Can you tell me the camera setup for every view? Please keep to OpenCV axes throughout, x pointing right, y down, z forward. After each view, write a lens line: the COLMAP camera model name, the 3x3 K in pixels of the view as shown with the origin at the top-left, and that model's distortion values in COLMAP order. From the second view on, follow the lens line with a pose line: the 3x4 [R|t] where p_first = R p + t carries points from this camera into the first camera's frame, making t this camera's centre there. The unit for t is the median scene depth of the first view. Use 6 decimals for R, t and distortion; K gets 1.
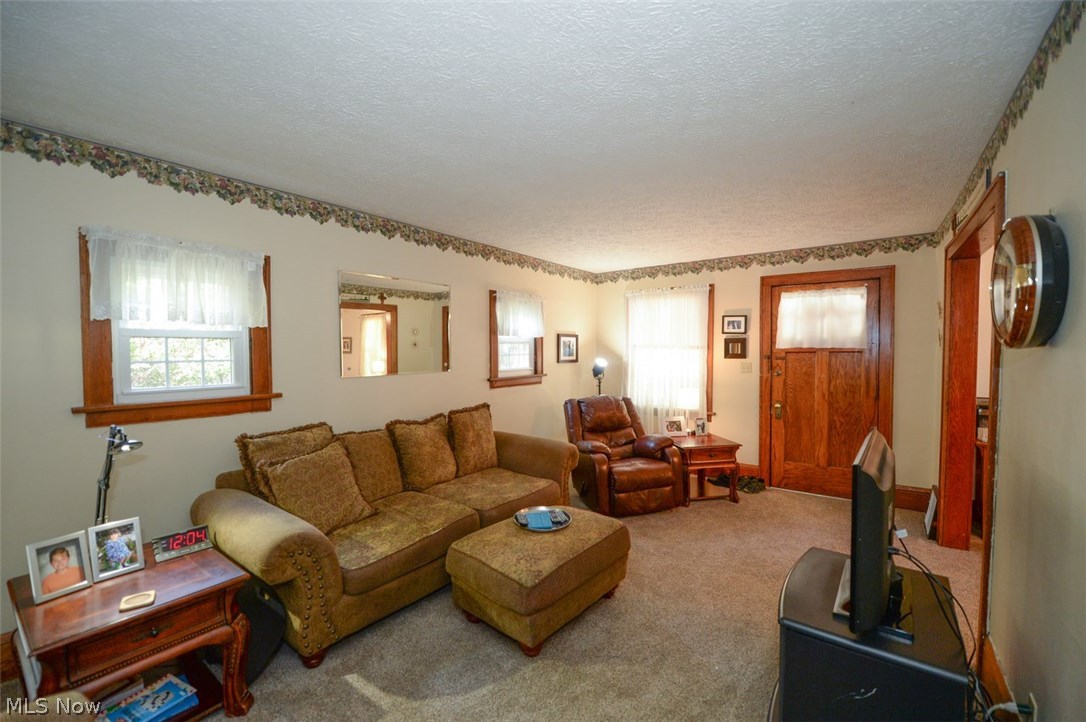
lens RADIAL K [[435.8, 0, 542.1], [0, 435.8, 362.5], [0, 0, 1]] dist [-0.014108, -0.002080]
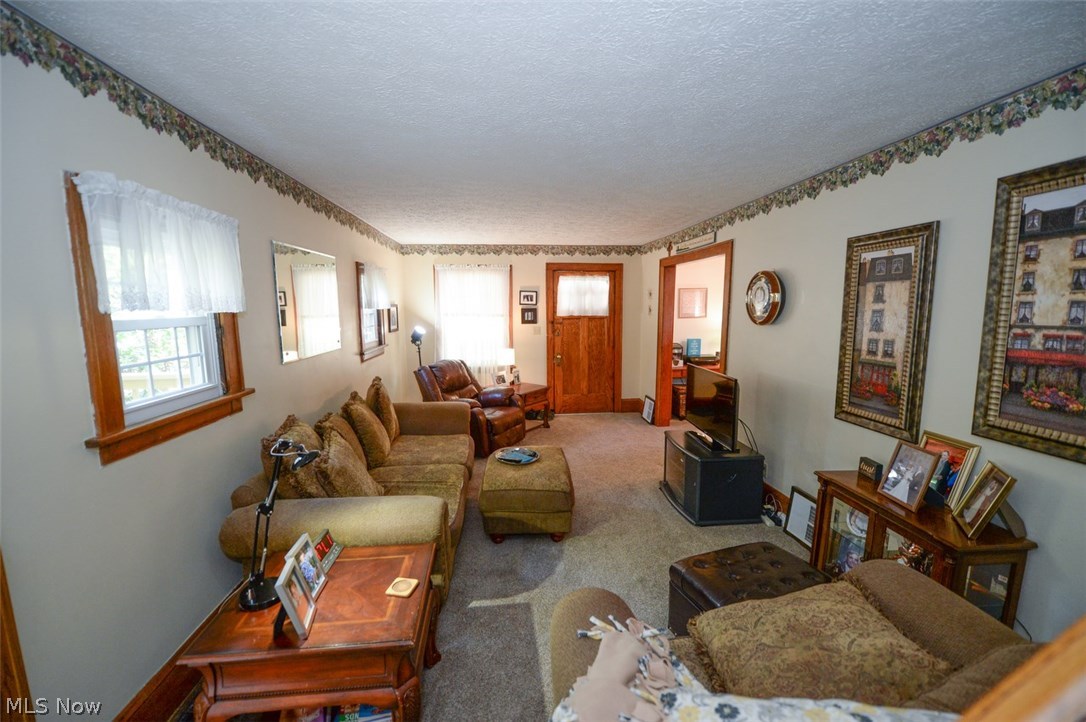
lens RADIAL K [[427.4, 0, 543.0], [0, 427.4, 361.0], [0, 0, 1]] dist [-0.016436, -0.000579]
pose [[0.741560, -0.087033, 0.665217, -0.447335], [0.024185, 0.994373, 0.103137, -0.033641], [-0.670450, -0.060394, 0.739493, 0.005892]]
